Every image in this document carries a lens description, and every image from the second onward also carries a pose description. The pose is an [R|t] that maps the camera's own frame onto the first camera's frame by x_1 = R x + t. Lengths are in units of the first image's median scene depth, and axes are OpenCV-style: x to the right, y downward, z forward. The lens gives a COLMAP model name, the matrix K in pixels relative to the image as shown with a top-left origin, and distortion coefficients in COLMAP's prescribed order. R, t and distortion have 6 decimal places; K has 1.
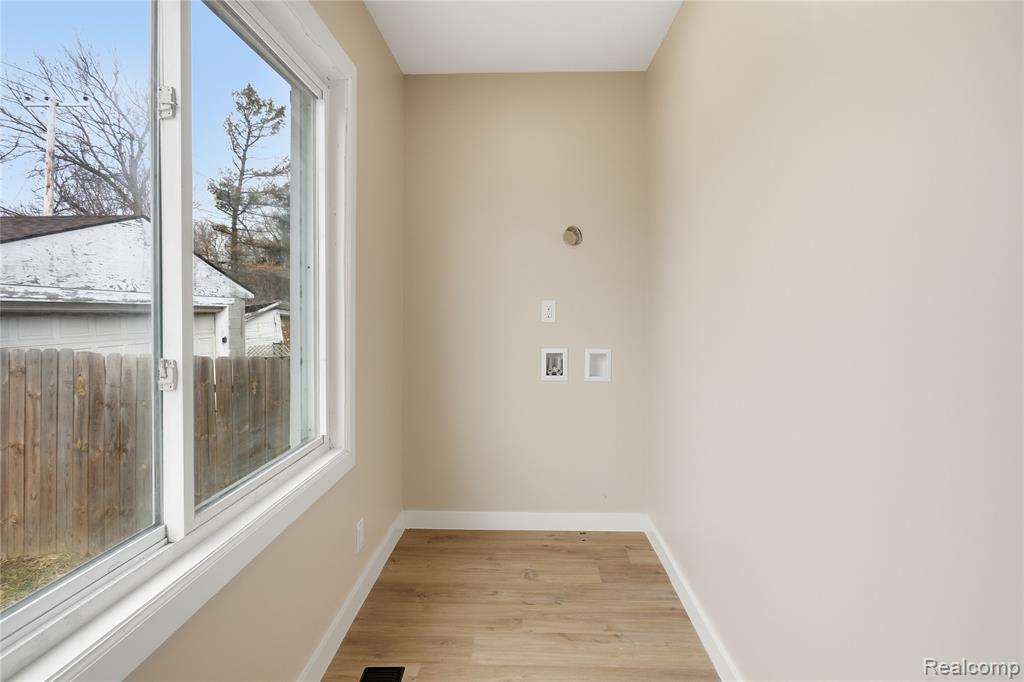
lens RADIAL K [[510.0, 0, 512.1], [0, 510.0, 312.0], [0, 0, 1]] dist [-0.002791, 0.000457]
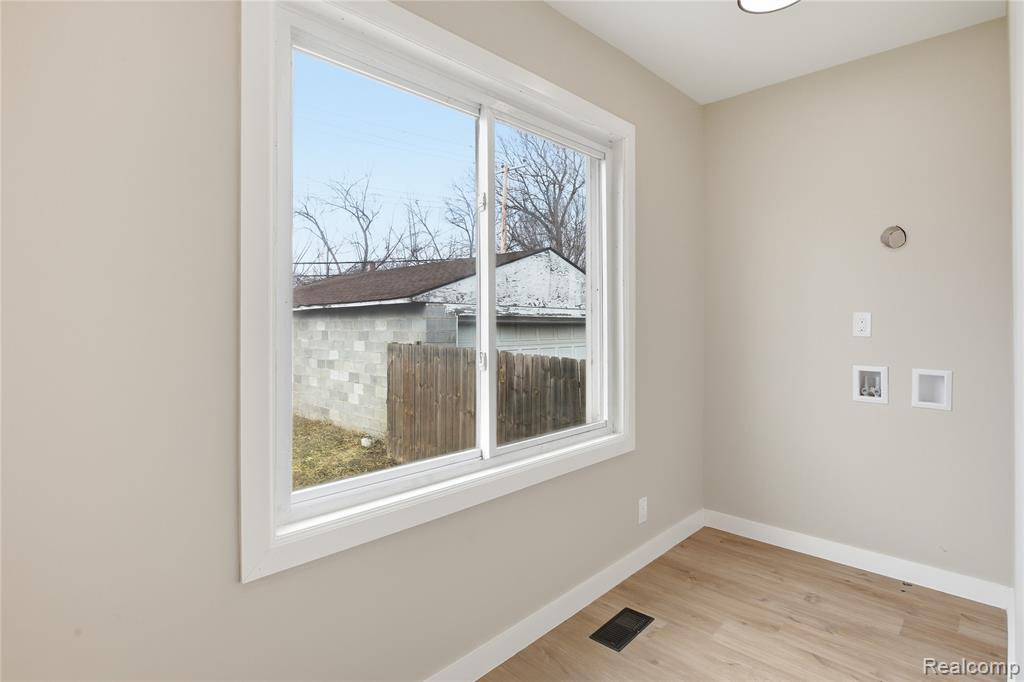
lens RADIAL K [[521.2, 0, 512.3], [0, 521.2, 318.0], [0, 0, 1]] dist [0.001024, 0.001179]
pose [[0.741863, -0.003910, -0.670540, 0.231540], [-0.002893, 0.999955, -0.009032, -0.001941], [0.670545, 0.008640, 0.741818, -0.093061]]
